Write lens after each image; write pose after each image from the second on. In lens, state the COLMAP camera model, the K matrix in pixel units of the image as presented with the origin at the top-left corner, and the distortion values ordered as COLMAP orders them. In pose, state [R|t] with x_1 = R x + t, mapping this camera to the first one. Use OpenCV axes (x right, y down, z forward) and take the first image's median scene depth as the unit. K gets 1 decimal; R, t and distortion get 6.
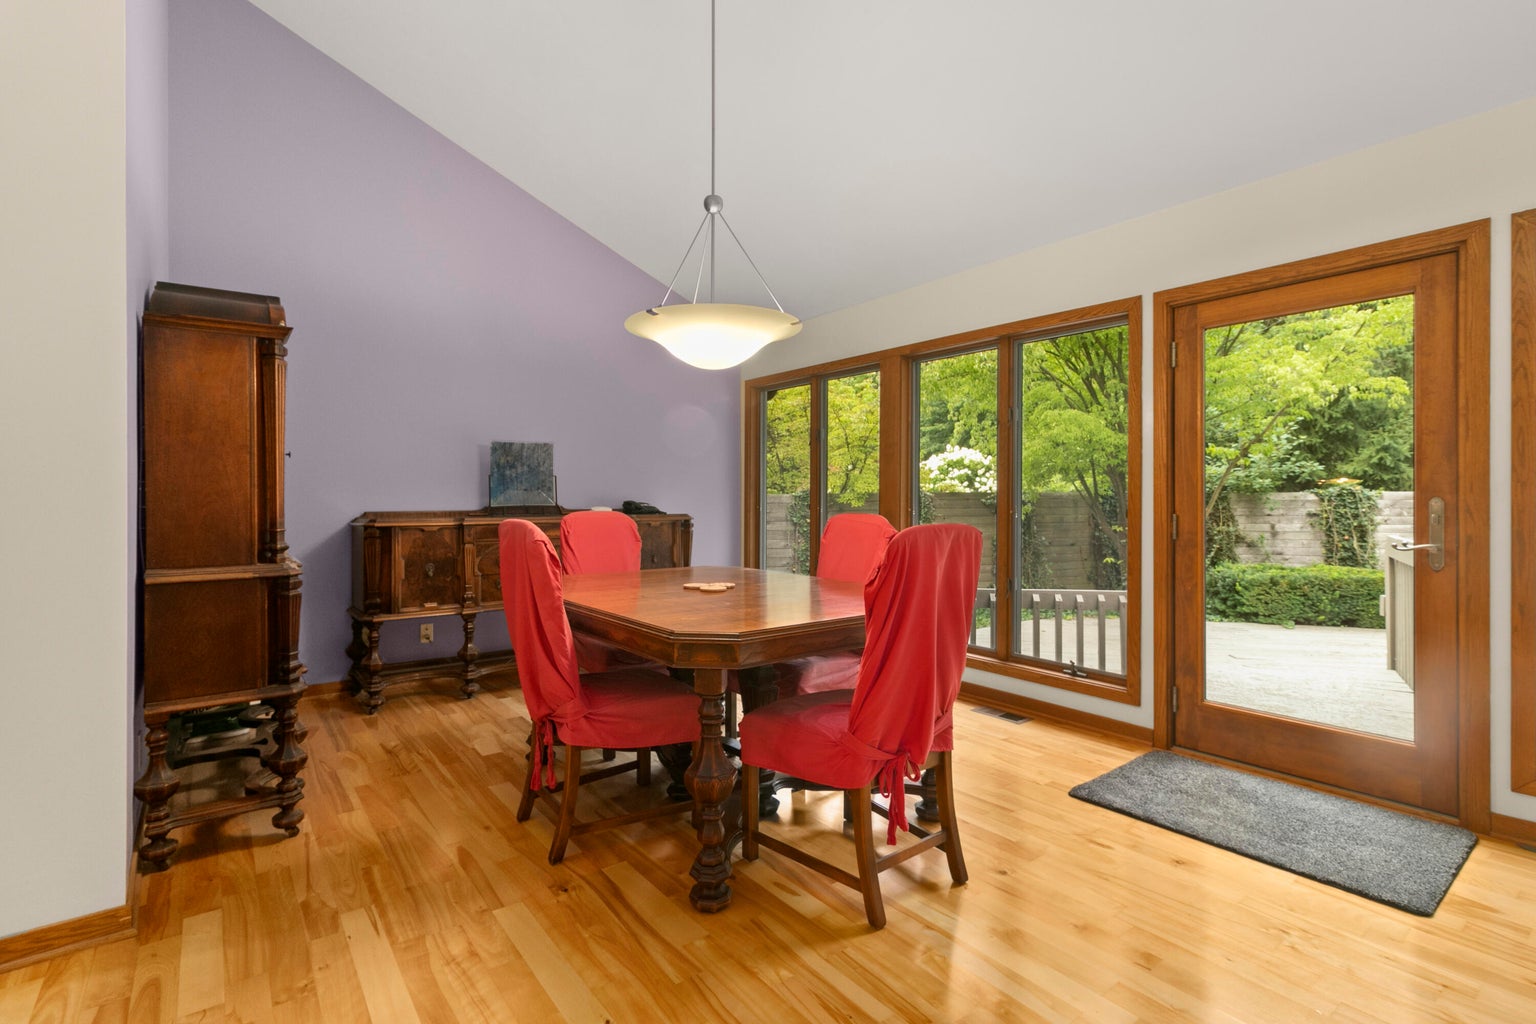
lens RADIAL K [[721.0, 0, 771.9], [0, 721.0, 507.0], [0, 0, 1]] dist [-0.002379, 0.001866]
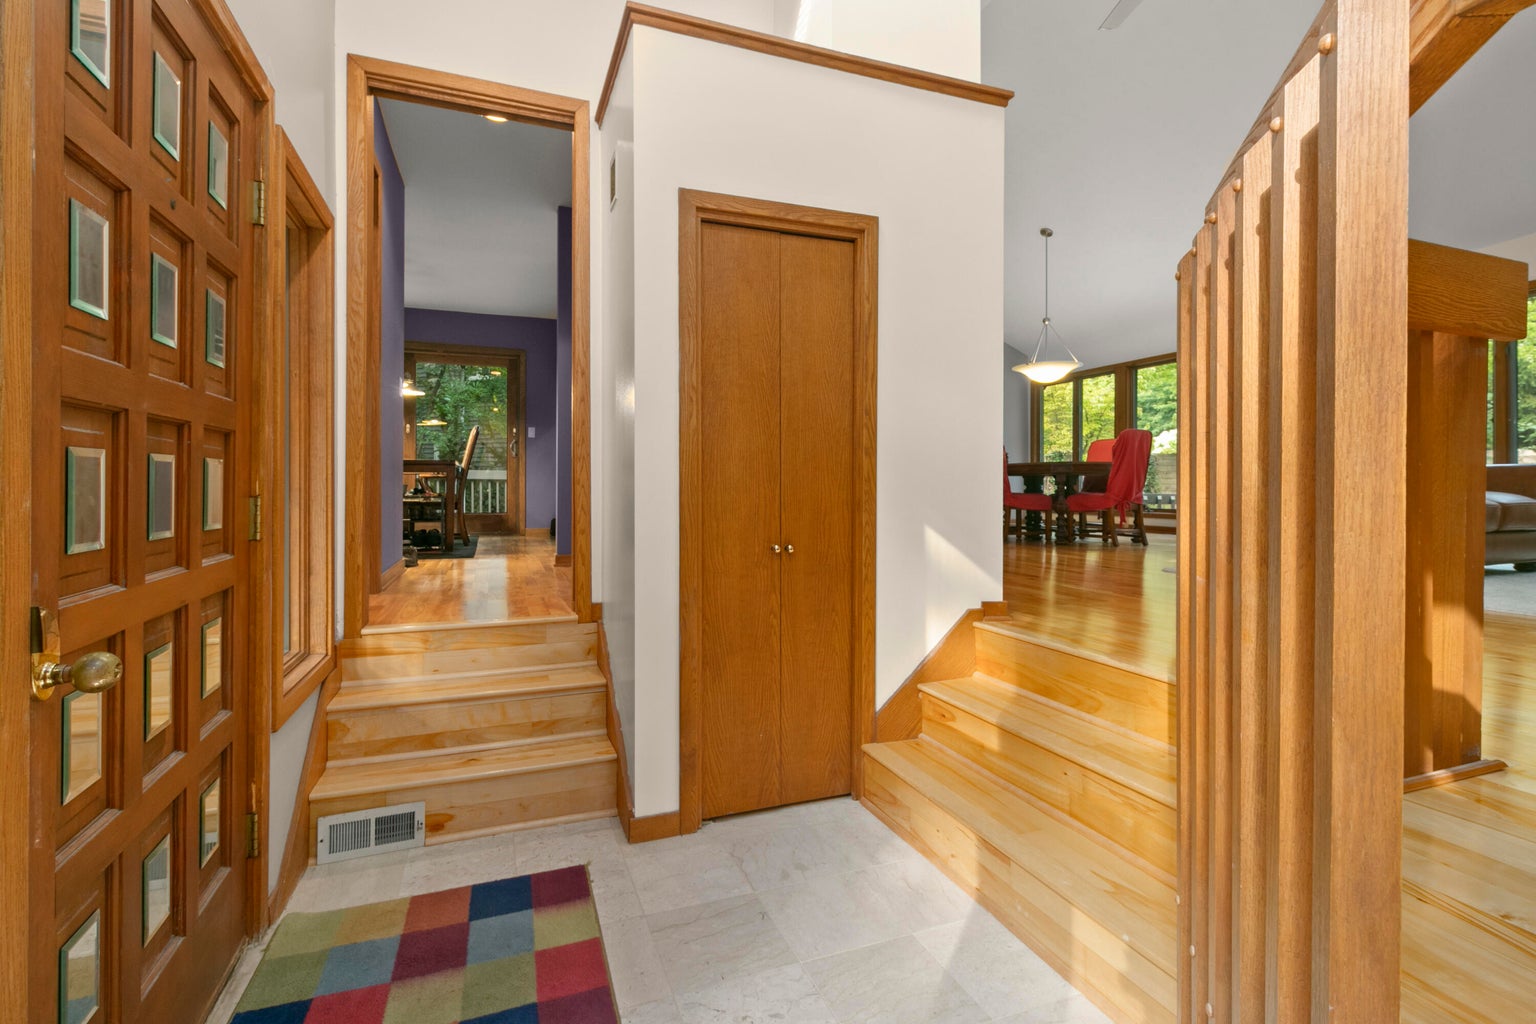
lens RADIAL K [[721.0, 0, 768.4], [0, 721.0, 503.7], [0, 0, 1]] dist [-0.002379, 0.001866]
pose [[0.955968, -0.005121, -0.293425, -0.165610], [0.005798, 0.999982, 0.001438, 0.143320], [0.293413, -0.003076, 0.955981, -1.074060]]
